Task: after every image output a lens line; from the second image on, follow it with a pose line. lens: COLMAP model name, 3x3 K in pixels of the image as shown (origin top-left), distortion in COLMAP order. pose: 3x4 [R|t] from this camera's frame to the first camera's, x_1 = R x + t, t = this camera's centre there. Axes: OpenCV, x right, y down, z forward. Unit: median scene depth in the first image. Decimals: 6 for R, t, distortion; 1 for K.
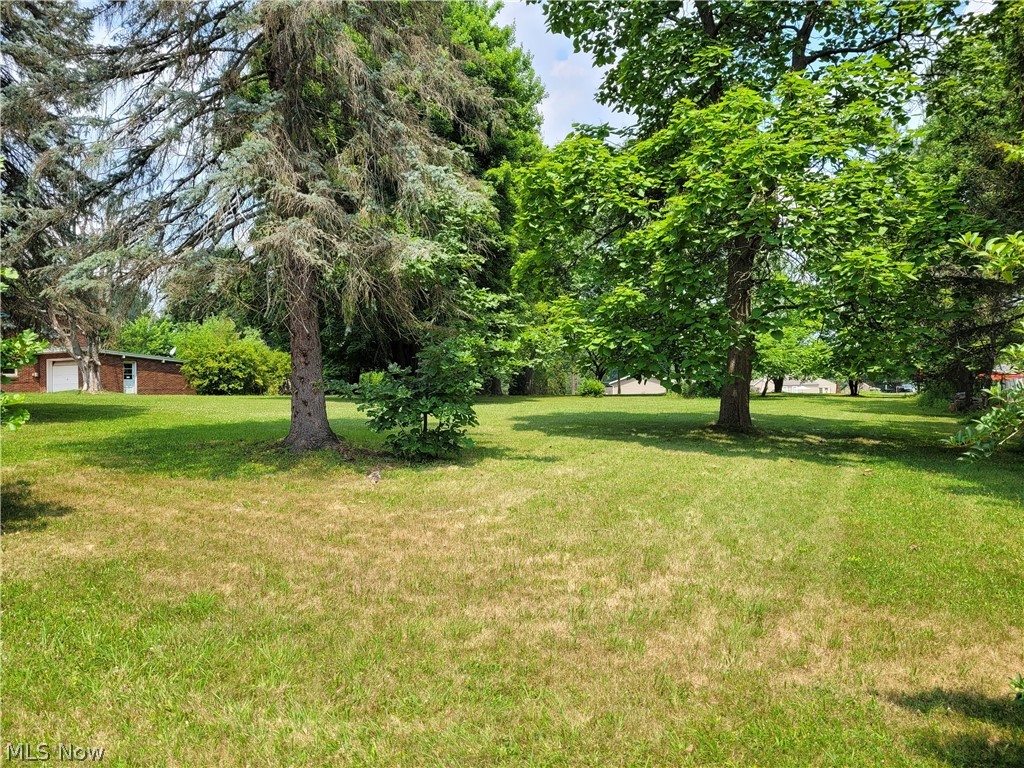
lens RADIAL K [[810.1, 0, 512.0], [0, 810.1, 384.0], [0, 0, 1]] dist [0.035047, -0.006660]
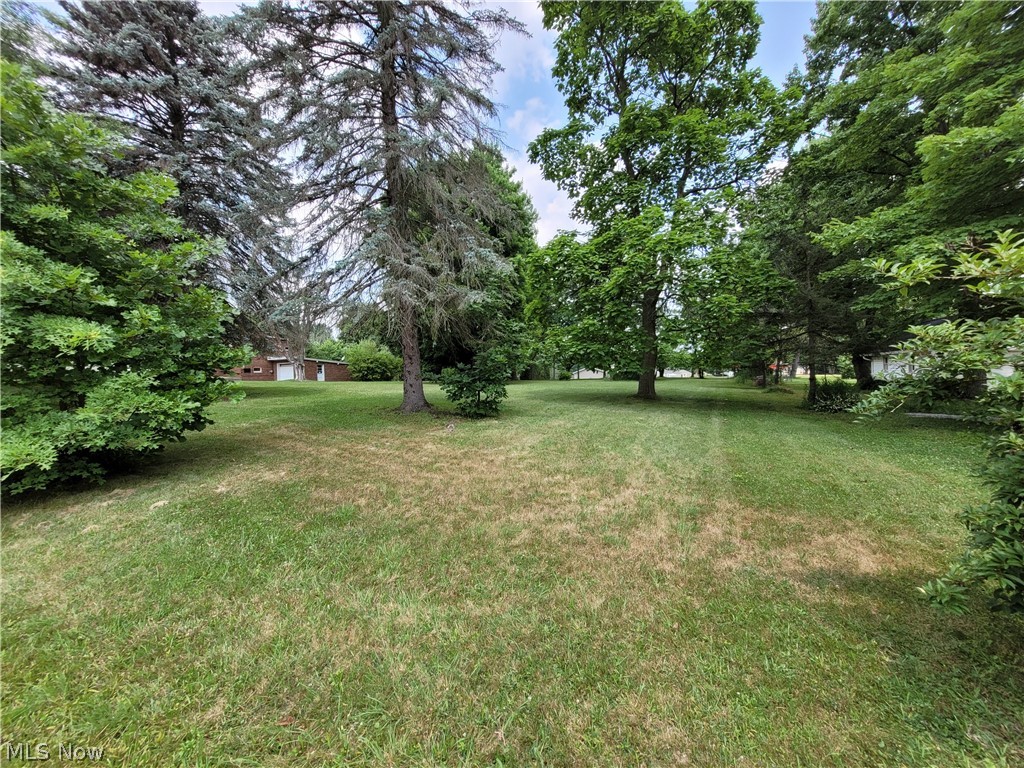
lens RADIAL K [[403.1, 0, 512.0], [0, 403.1, 384.0], [0, 0, 1]] dist [0.000313, 0.000664]
pose [[0.999871, -0.009764, -0.012757, -0.024596], [0.010070, 0.999656, 0.024219, 0.000859], [0.012516, -0.024345, 0.999625, 0.129142]]
